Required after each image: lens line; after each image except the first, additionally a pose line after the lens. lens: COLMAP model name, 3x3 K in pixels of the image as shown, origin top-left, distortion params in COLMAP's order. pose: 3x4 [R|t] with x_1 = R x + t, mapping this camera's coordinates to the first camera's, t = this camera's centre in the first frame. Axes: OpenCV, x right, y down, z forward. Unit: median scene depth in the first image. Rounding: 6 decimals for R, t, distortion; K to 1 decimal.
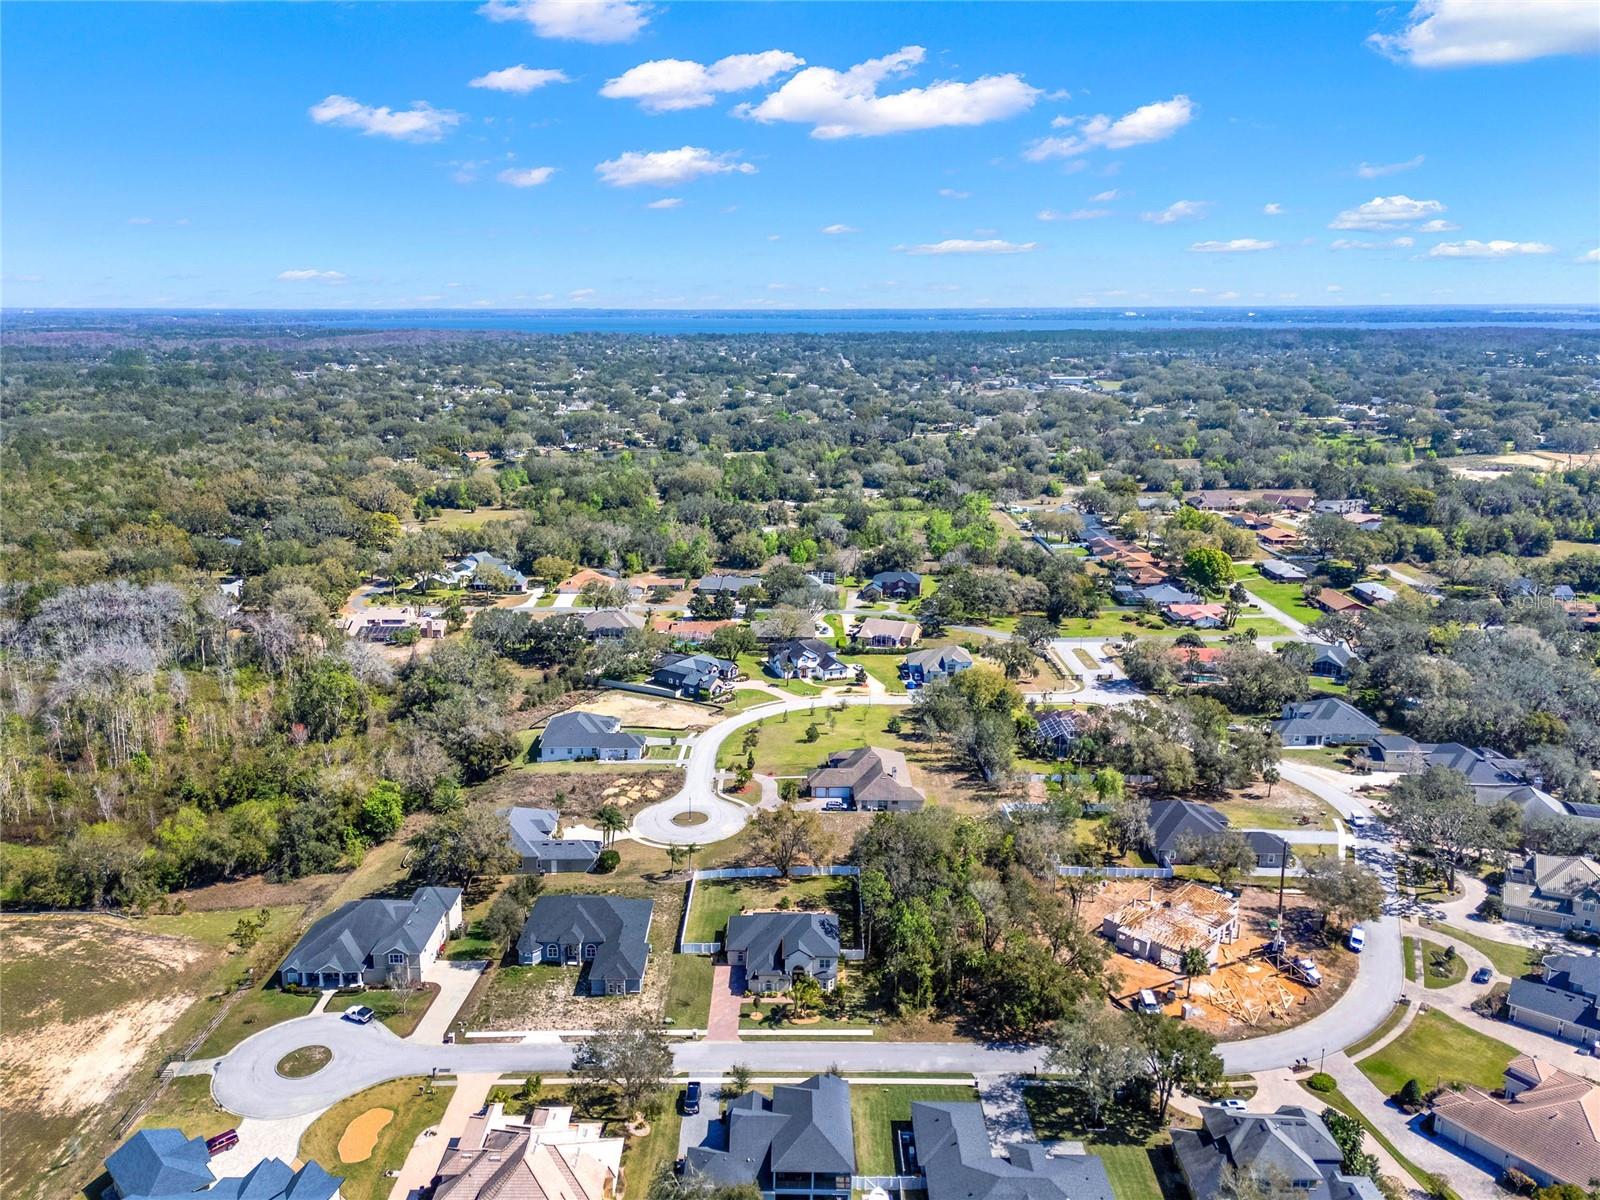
lens RADIAL K [[1207.8, 0, 800.6], [0, 1207.8, 575.5], [0, 0, 1]] dist [0.068853, -0.053295]
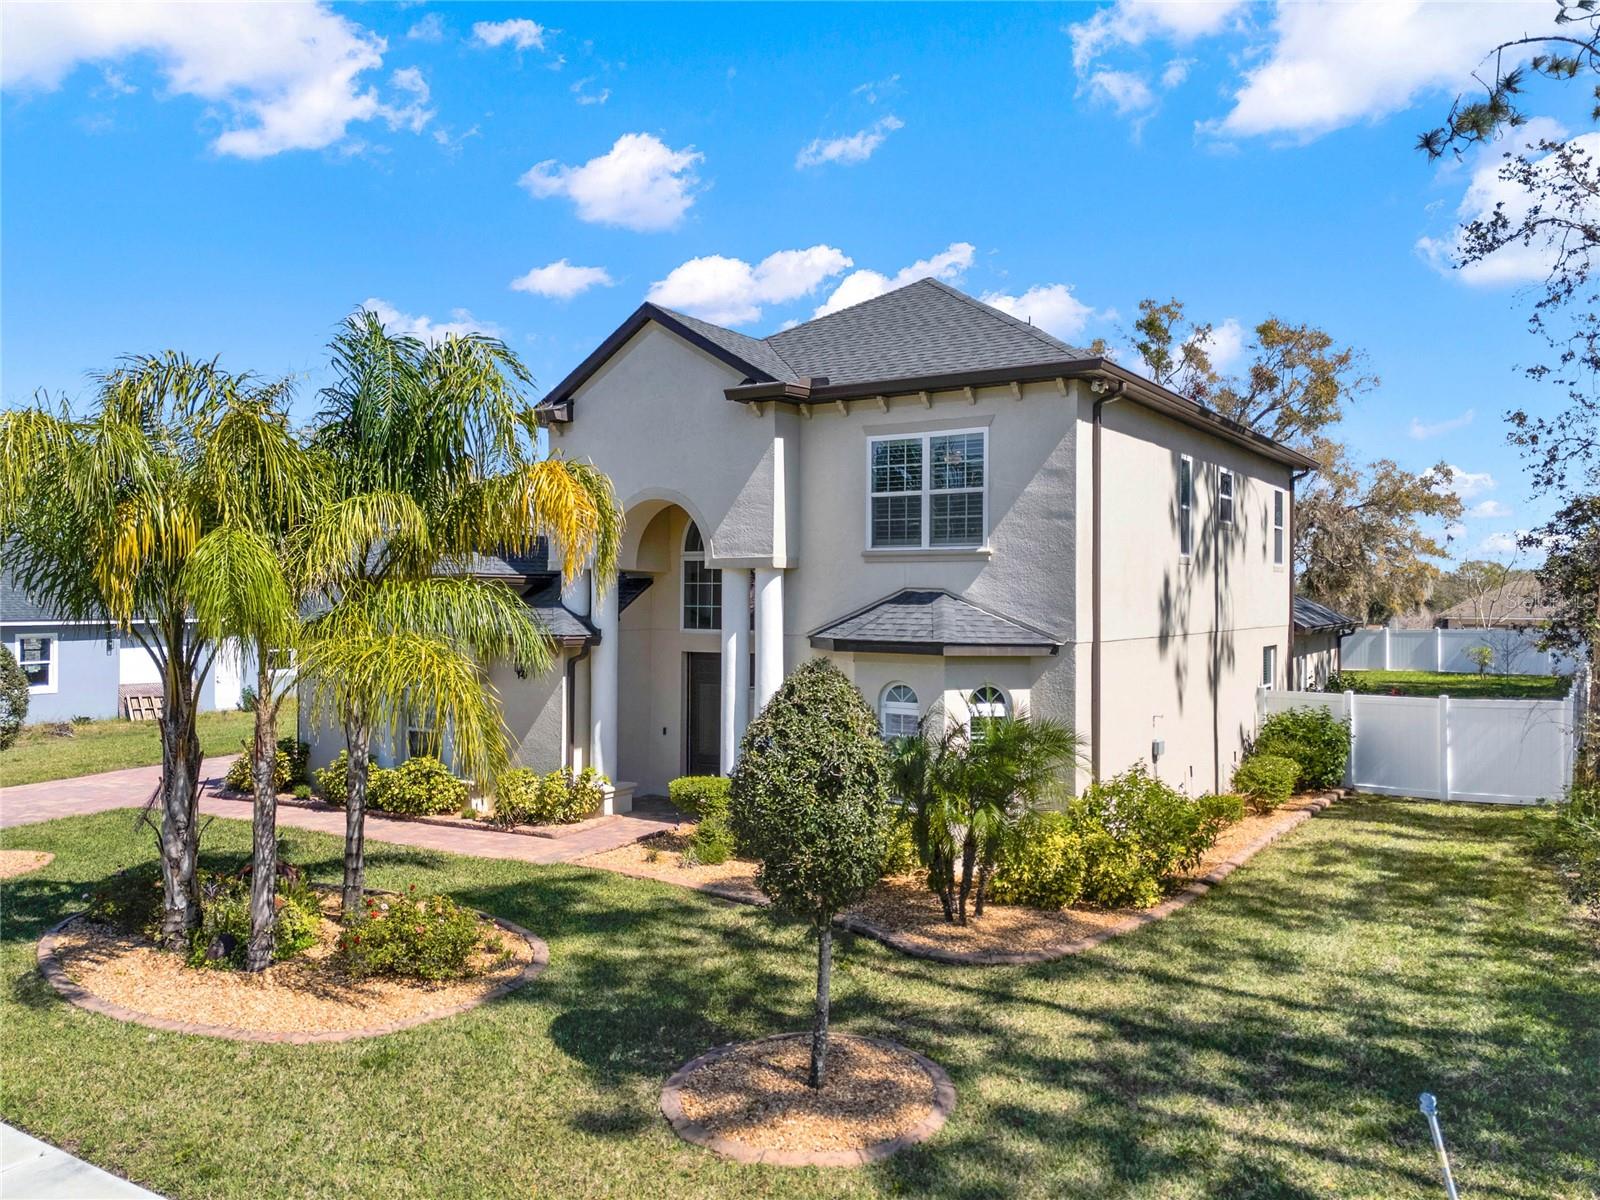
lens RADIAL K [[1193.9, 0, 791.0], [0, 1193.9, 566.3], [0, 0, 1]] dist [0.062325, -0.041318]
pose [[0.830661, -0.015869, -0.556553, 0.044696], [-0.129337, 0.966751, -0.220602, 0.267490], [0.541548, 0.255228, 0.800989, 0.725773]]
